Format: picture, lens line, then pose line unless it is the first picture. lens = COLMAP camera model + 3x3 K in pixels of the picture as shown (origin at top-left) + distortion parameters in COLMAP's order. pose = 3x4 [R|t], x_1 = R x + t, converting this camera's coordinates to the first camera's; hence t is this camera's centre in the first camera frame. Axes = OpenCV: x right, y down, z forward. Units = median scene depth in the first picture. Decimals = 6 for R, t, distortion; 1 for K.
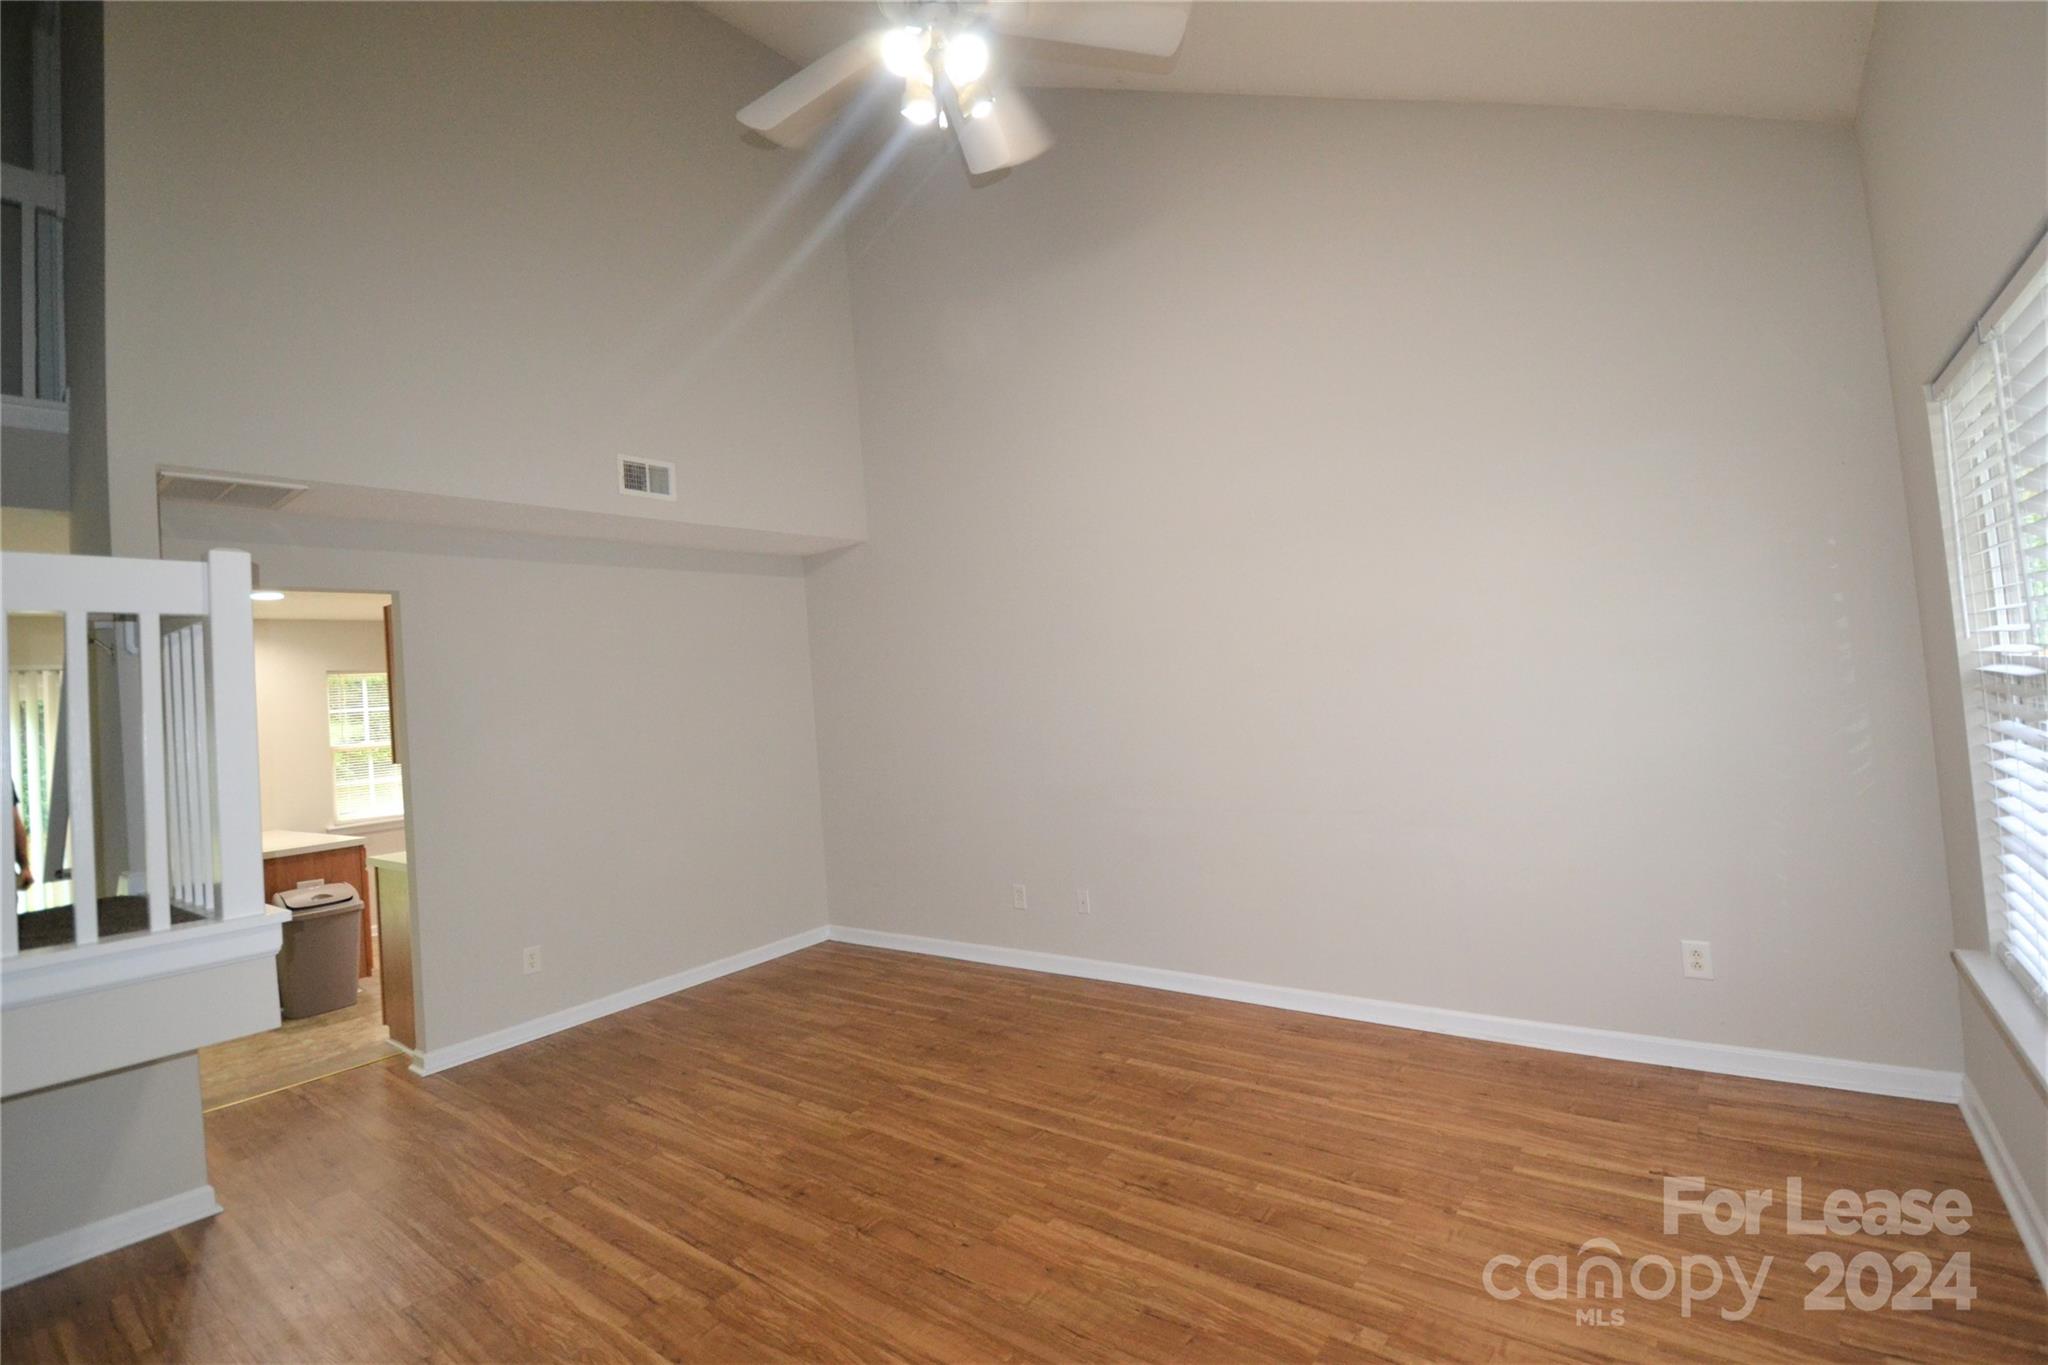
lens RADIAL K [[911.3, 0, 1027.8], [0, 911.3, 658.5], [0, 0, 1]] dist [0.025511, -0.030965]
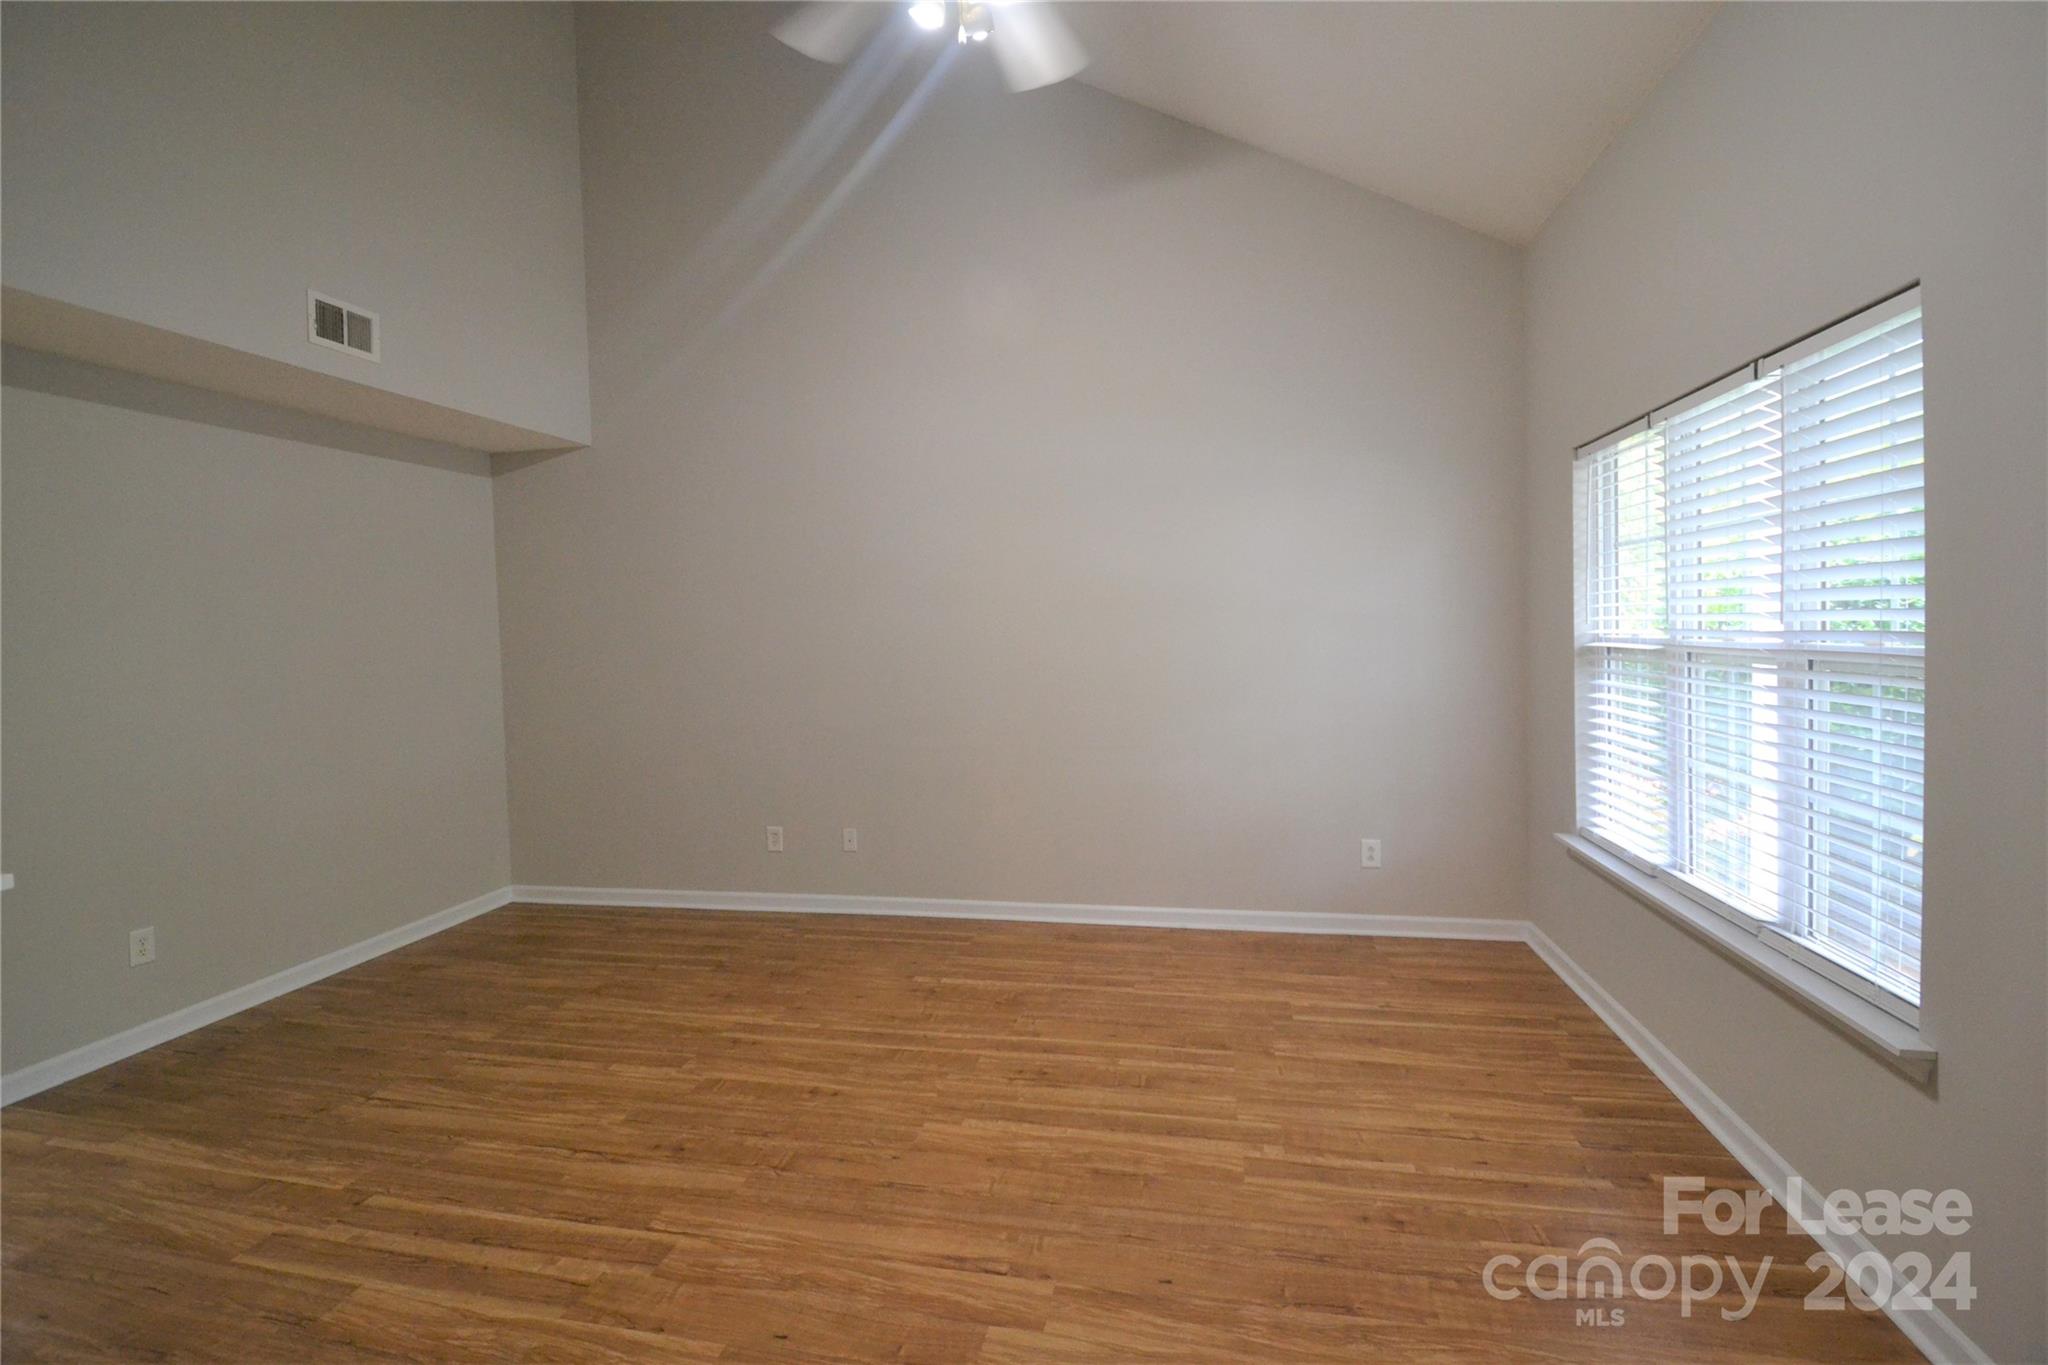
lens RADIAL K [[911.3, 0, 1027.8], [0, 911.3, 658.5], [0, 0, 1]] dist [0.025511, -0.030965]
pose [[0.895104, 0.041422, 0.443929, -0.326627], [-0.063904, 0.997314, 0.035796, 0.028381], [-0.441254, -0.060410, 0.895347, 0.038795]]
